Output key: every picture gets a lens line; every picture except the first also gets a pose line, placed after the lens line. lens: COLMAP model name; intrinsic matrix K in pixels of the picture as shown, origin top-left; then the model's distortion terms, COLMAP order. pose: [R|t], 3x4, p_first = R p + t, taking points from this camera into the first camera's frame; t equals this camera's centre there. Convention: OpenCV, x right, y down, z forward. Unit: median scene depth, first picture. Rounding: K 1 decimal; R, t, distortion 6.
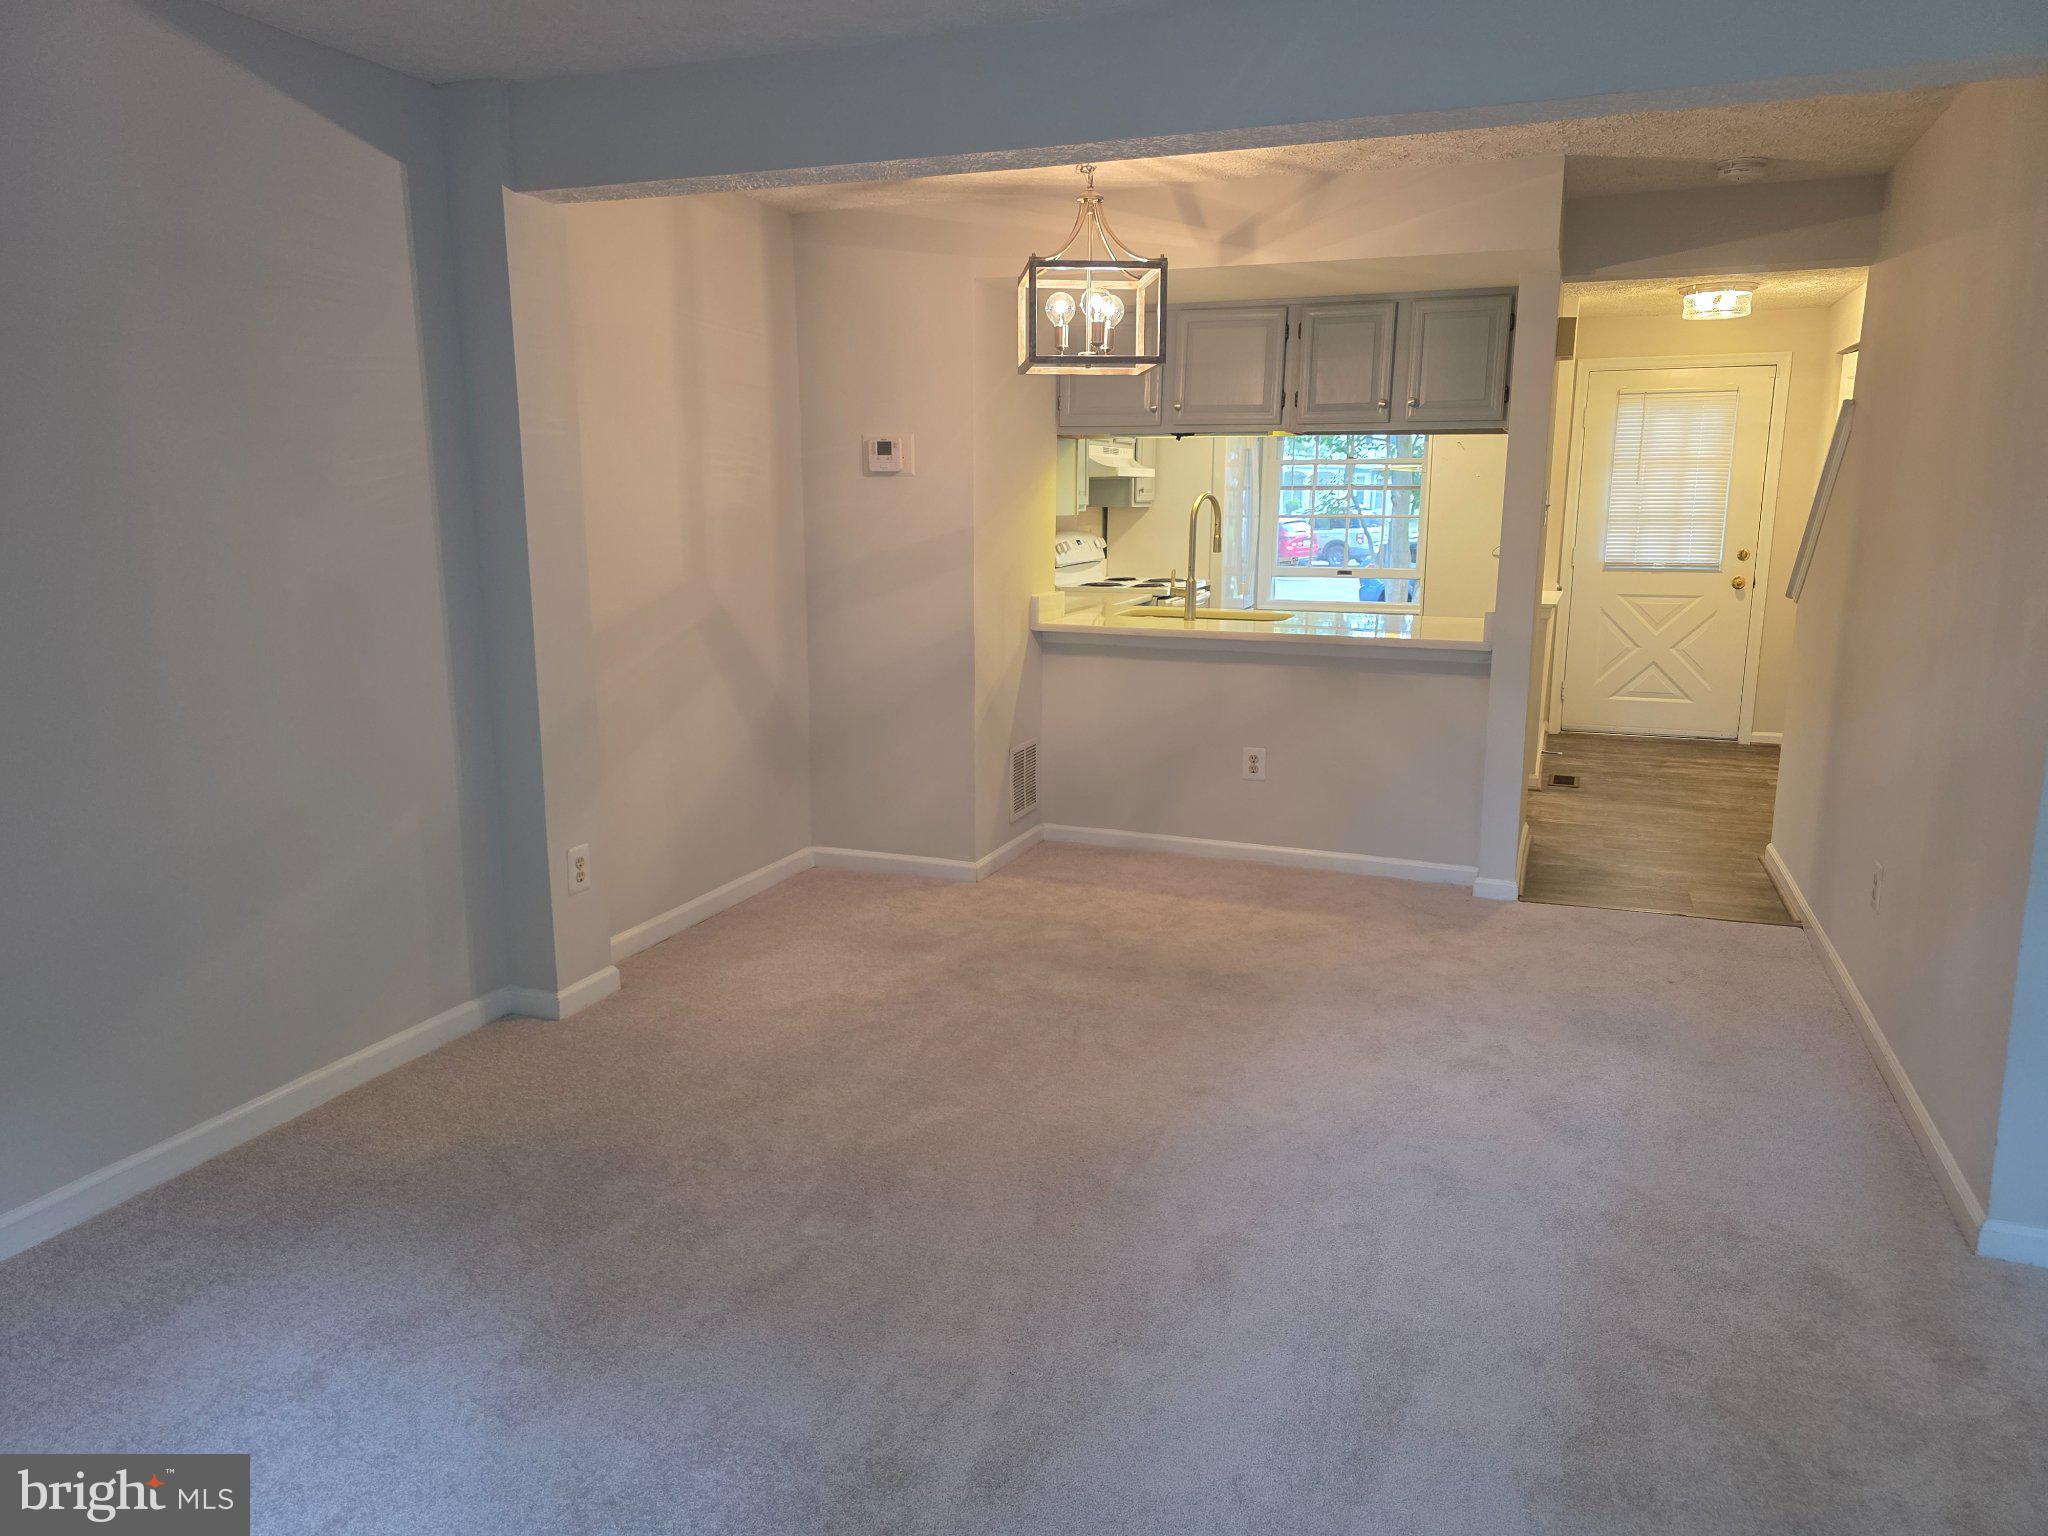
lens RADIAL K [[1375.9, 0, 1022.5], [0, 1375.9, 763.2], [0, 0, 1]] dist [0.061371, -0.063120]
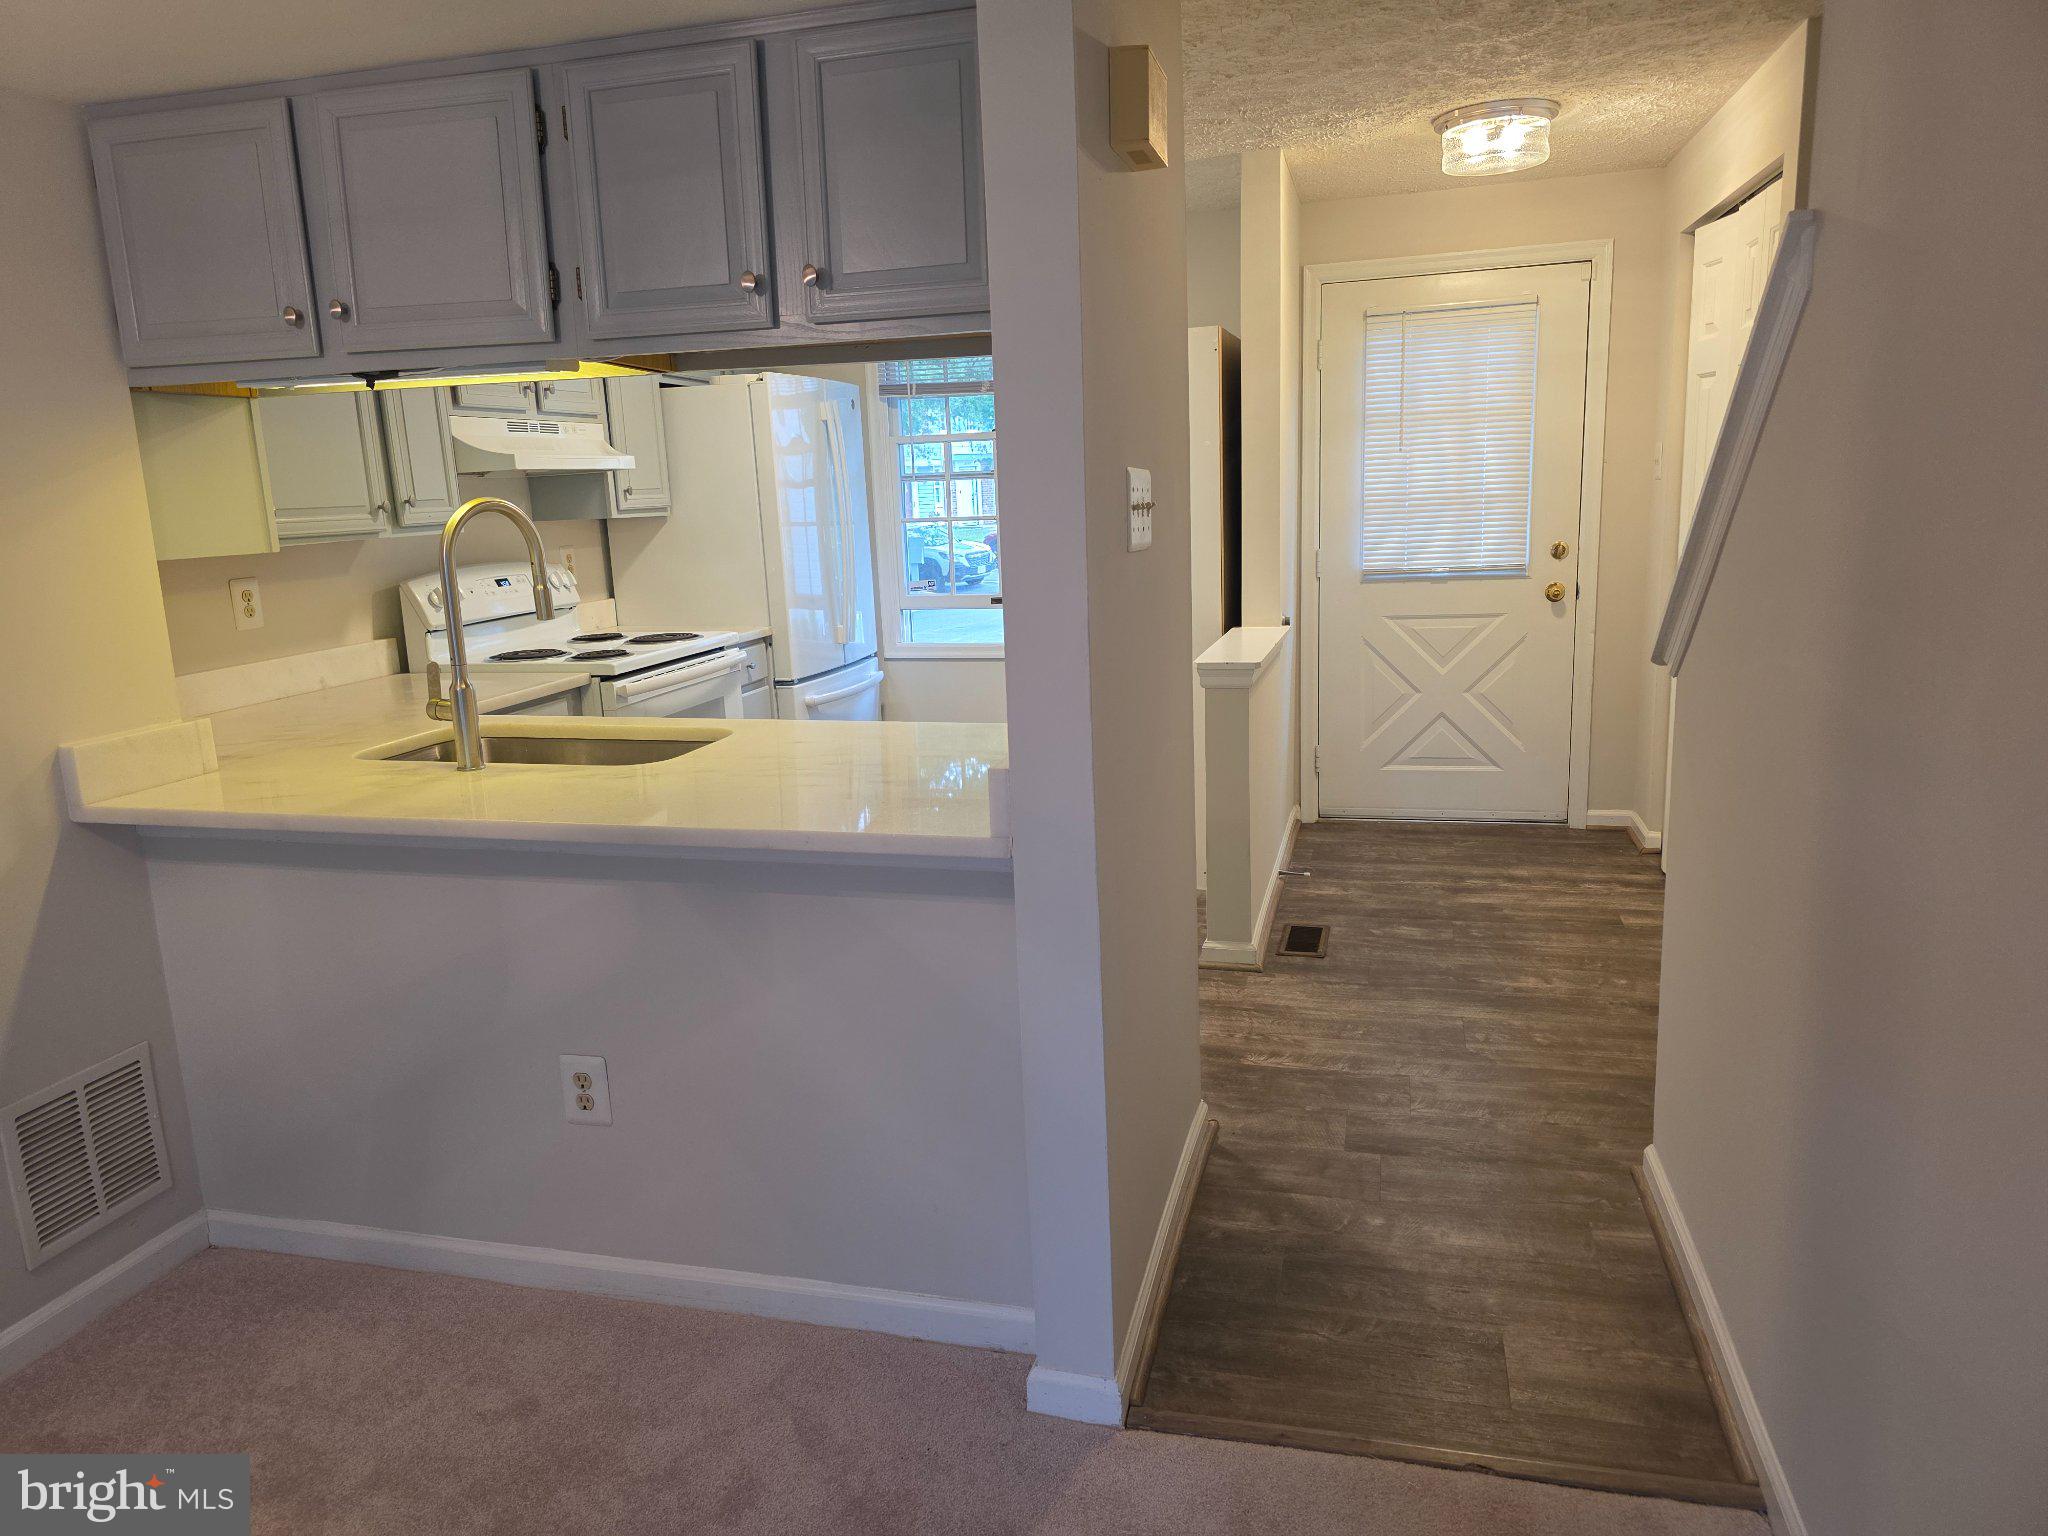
lens RADIAL K [[1375.9, 0, 1006.2], [0, 1375.9, 760.8], [0, 0, 1]] dist [0.061371, -0.063120]
pose [[0.993606, -0.062736, 0.093868, 0.287388], [0.062348, 0.998029, 0.007066, -0.109372], [-0.094126, -0.001169, 0.995560, 0.562532]]
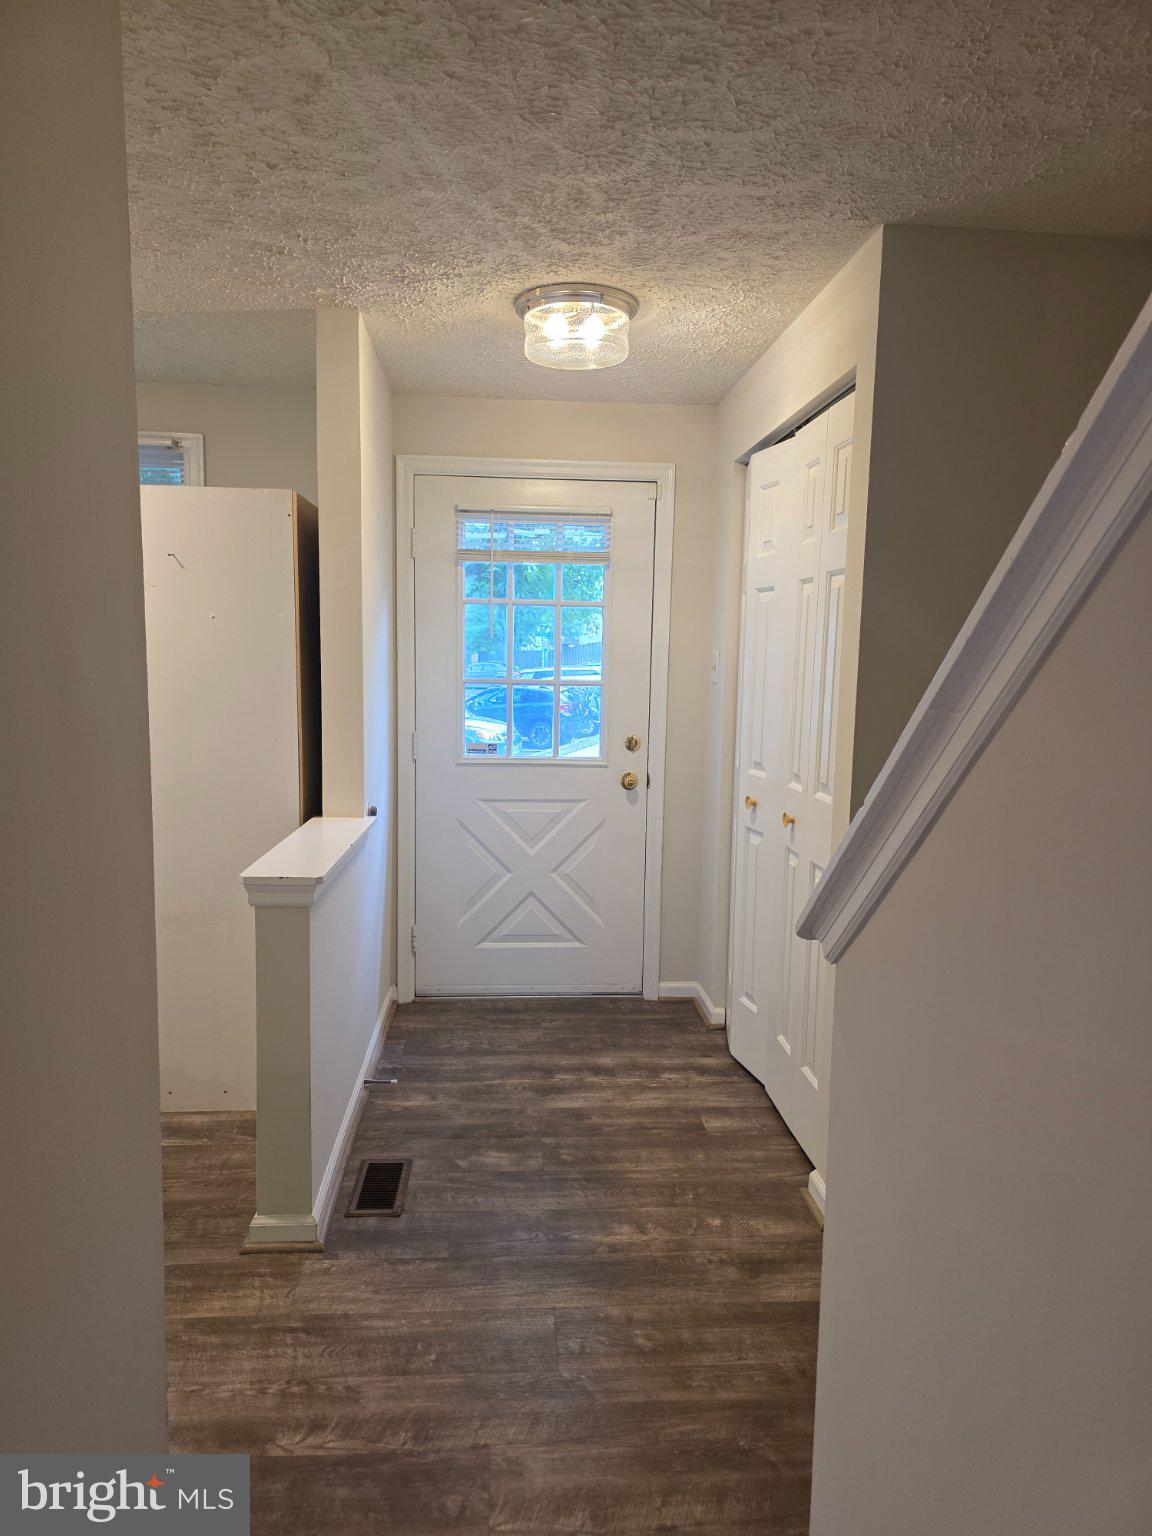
lens RADIAL K [[1031.9, 0, 568.9], [0, 1031.9, 779.6], [0, 0, 1]] dist [0.061371, -0.063120]
pose [[0.904641, -0.033927, 0.424822, 0.403890], [0.064364, 0.996269, -0.057496, -0.159316], [-0.421286, 0.079357, 0.903449, 0.828124]]
